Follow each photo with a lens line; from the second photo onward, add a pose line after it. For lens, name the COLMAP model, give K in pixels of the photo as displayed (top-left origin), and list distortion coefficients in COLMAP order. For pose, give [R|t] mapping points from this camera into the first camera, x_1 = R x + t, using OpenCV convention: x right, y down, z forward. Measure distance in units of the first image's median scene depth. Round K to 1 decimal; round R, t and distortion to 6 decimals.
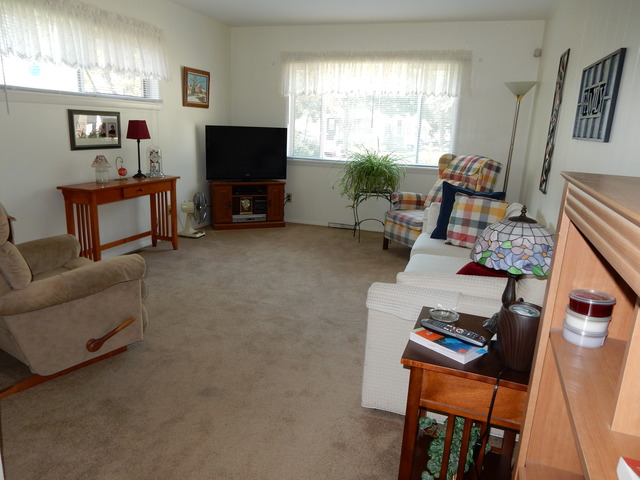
lens RADIAL K [[478.8, 0, 320.0], [0, 478.8, 240.0], [0, 0, 1]] dist [0.014167, -0.004414]
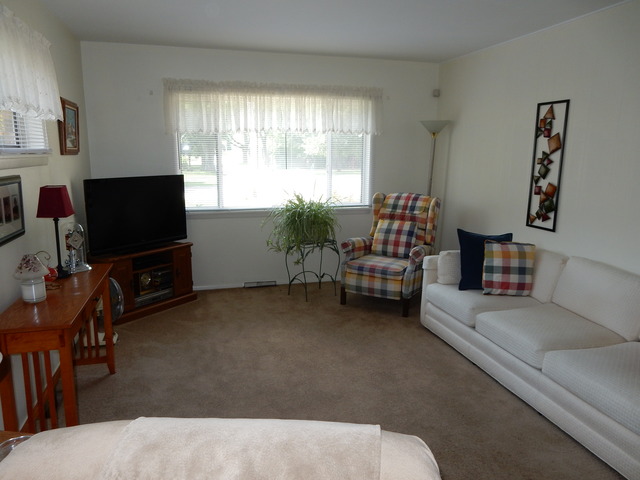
lens RADIAL K [[478.8, 0, 320.0], [0, 478.8, 240.0], [0, 0, 1]] dist [0.014167, -0.004414]
pose [[0.835090, -0.134848, 0.533330, -0.361059], [0.154699, 0.987933, 0.007563, -0.112427], [-0.527914, 0.076190, 0.845873, 0.255324]]
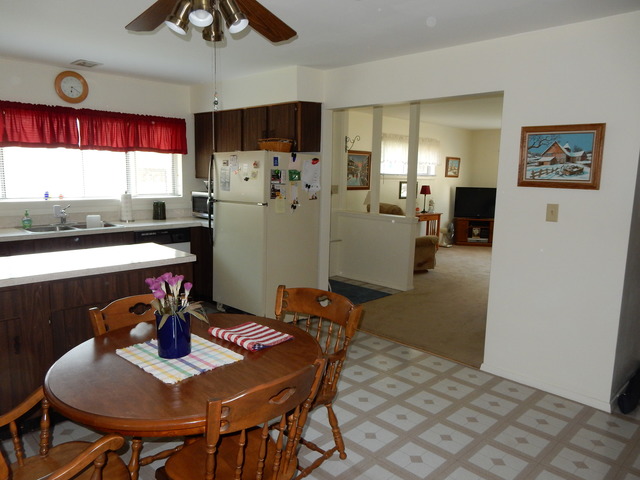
lens RADIAL K [[478.8, 0, 320.0], [0, 478.8, 240.0], [0, 0, 1]] dist [0.014167, -0.004414]
pose [[0.894040, 0.043768, -0.445845, 0.126314], [-0.094118, 0.991355, -0.091412, 0.185666], [0.437990, 0.123688, 0.890430, -0.868666]]
